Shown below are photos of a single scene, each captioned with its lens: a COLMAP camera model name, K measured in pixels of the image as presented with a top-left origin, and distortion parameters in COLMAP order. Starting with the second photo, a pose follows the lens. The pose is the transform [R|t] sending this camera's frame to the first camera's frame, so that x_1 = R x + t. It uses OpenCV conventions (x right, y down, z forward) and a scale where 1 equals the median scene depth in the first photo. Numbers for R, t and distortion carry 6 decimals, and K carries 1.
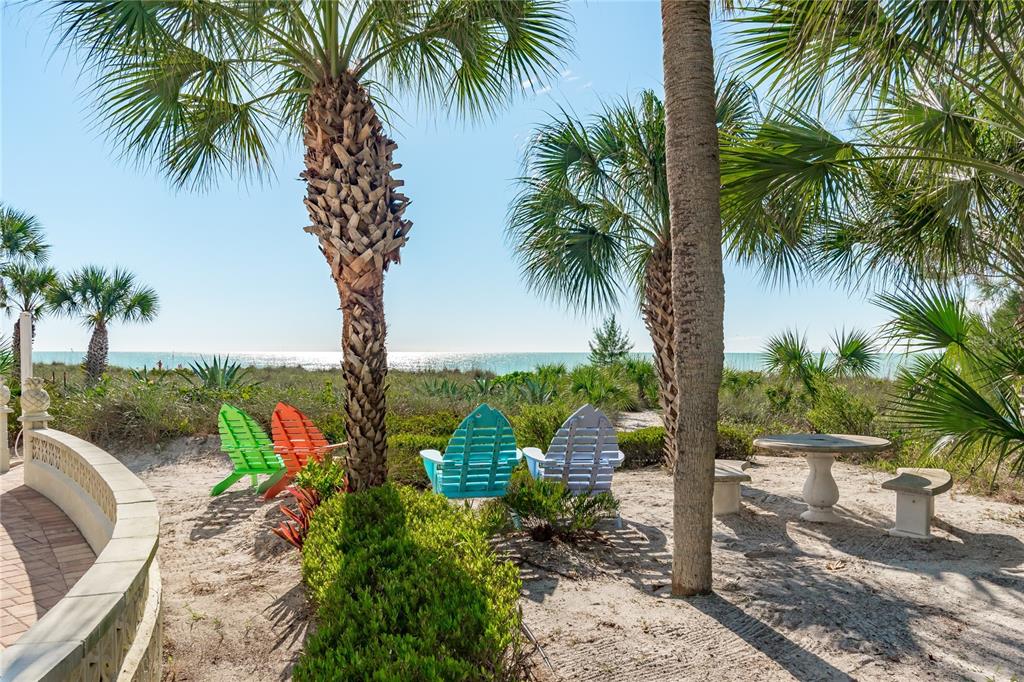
lens RADIAL K [[756.5, 0, 510.7], [0, 756.5, 343.2], [0, 0, 1]] dist [0.000411, -0.000307]
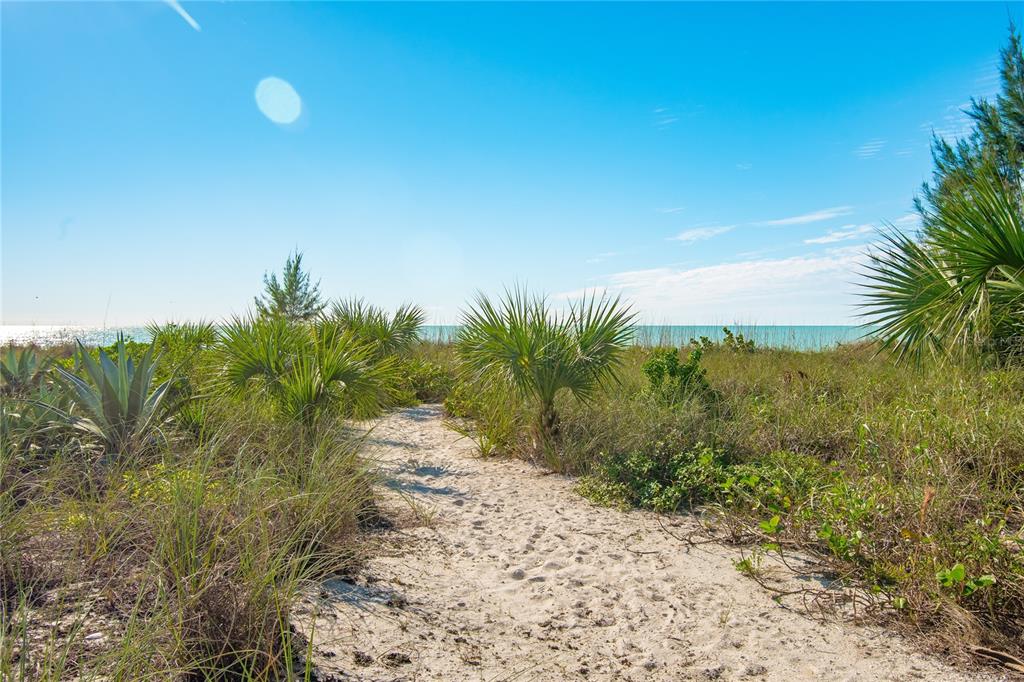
lens RADIAL K [[783.8, 0, 513.4], [0, 783.8, 338.2], [0, 0, 1]] dist [-0.002401, 0.000448]
pose [[0.908375, 0.002716, 0.418148, 0.023264], [-0.013170, 0.999669, 0.022117, 0.015911], [-0.417949, -0.025598, 0.908110, 0.300031]]
